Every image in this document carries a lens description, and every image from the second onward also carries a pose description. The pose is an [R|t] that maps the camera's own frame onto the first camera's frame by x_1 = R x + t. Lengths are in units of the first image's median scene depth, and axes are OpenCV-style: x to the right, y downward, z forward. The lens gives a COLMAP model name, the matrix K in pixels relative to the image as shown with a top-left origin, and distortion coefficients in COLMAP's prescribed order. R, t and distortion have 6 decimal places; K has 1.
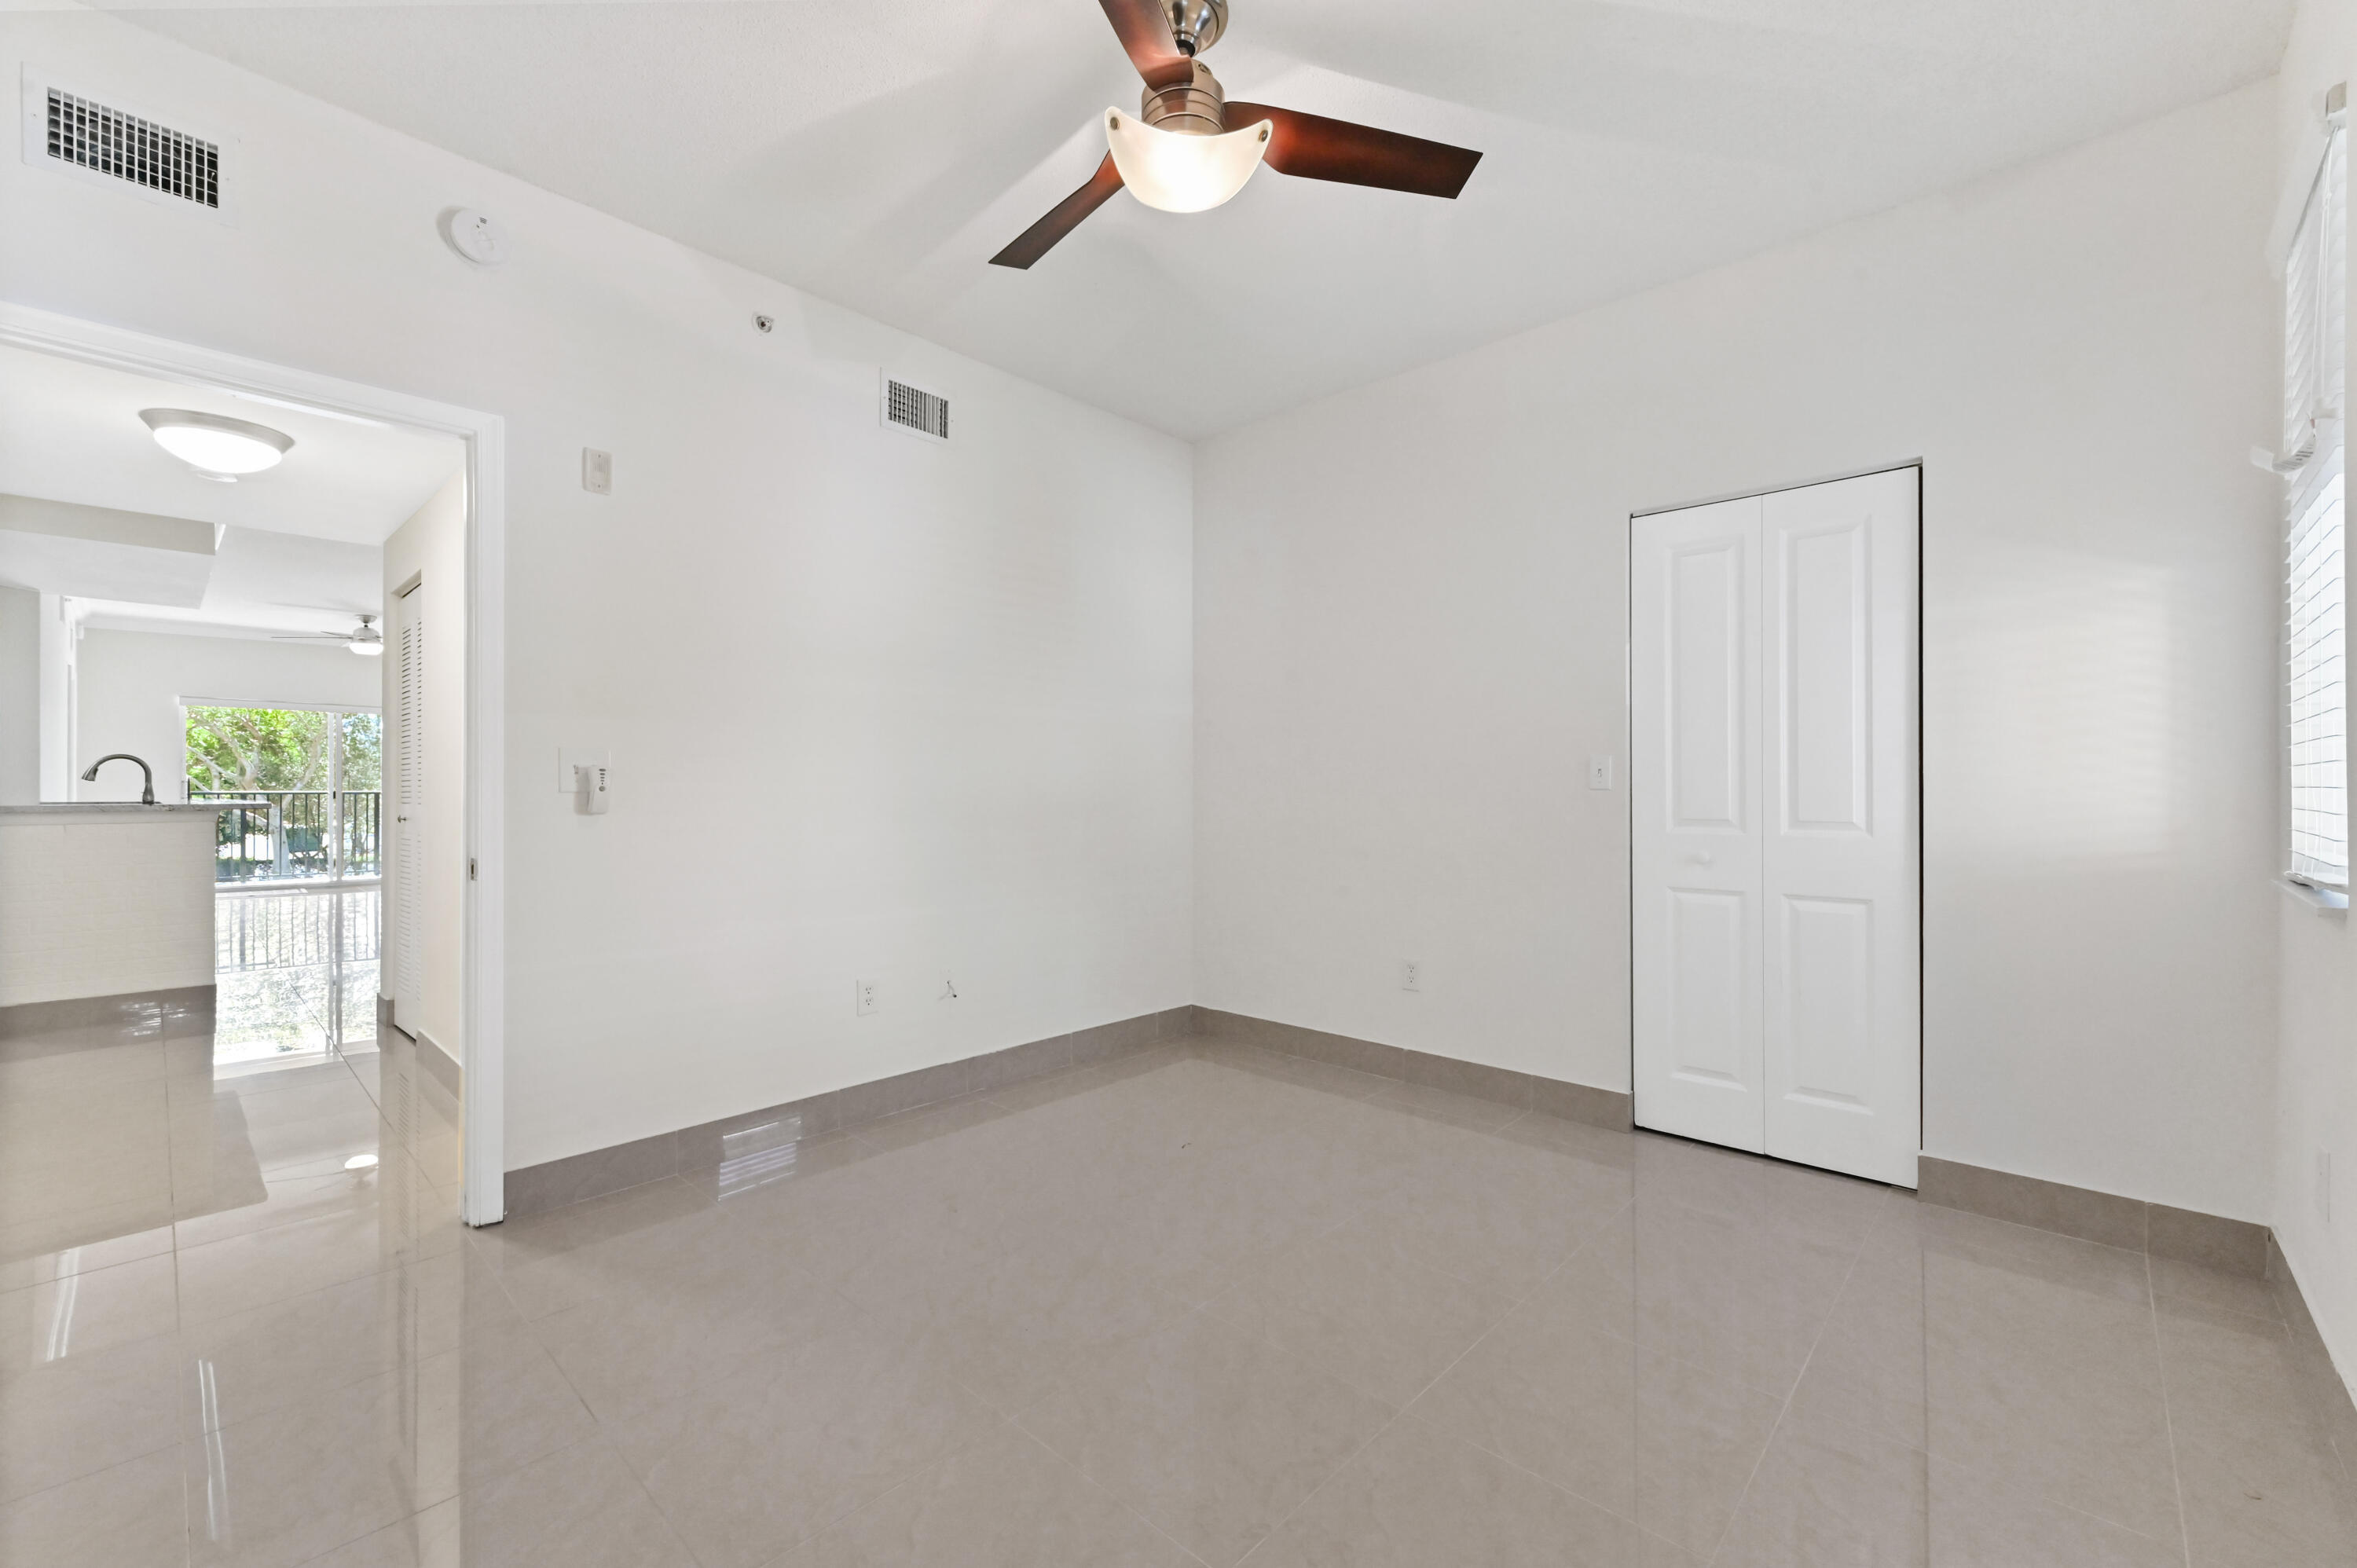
lens RADIAL K [[963.1, 0, 1175.8], [0, 963.1, 774.3], [0, 0, 1]] dist [0.000490, -0.000005]
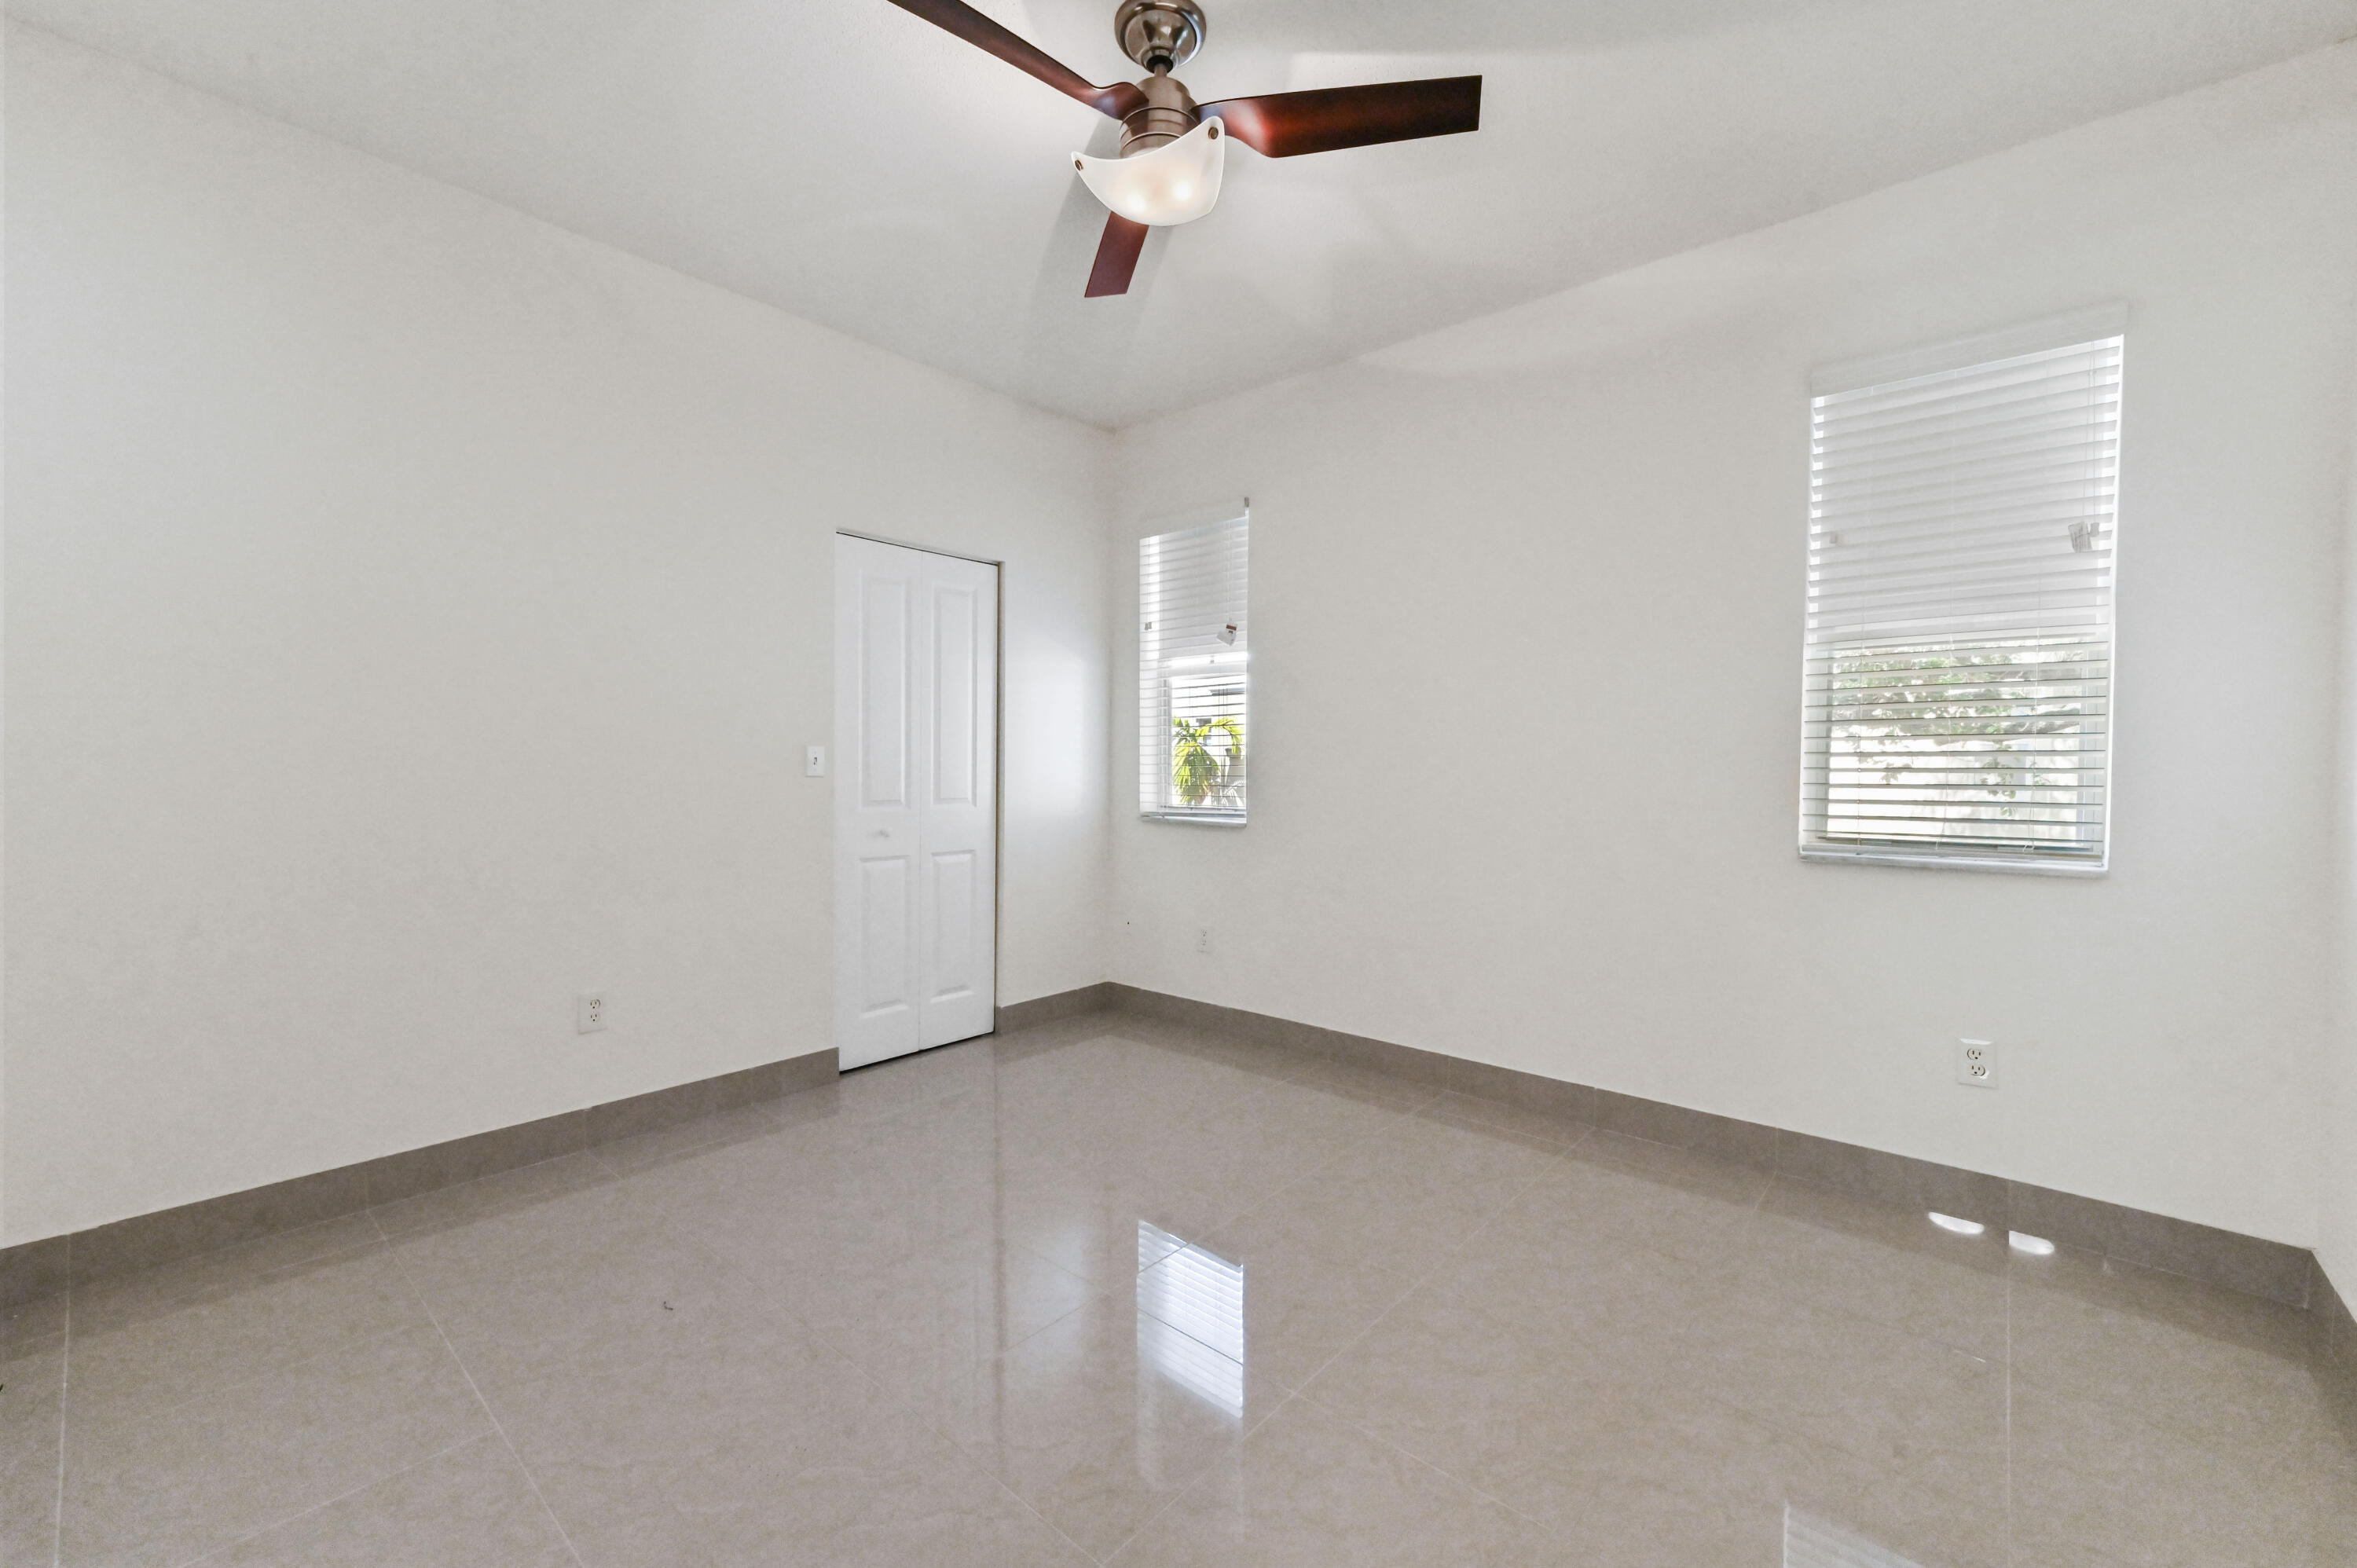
lens RADIAL K [[963.1, 0, 1172.1], [0, 963.1, 794.4], [0, 0, 1]] dist [0.000490, -0.000005]
pose [[-0.039099, -0.023090, 0.998969, -0.707705], [-0.004886, 0.999725, 0.022916, 0.009448], [-0.999223, -0.003985, -0.039201, 0.693700]]
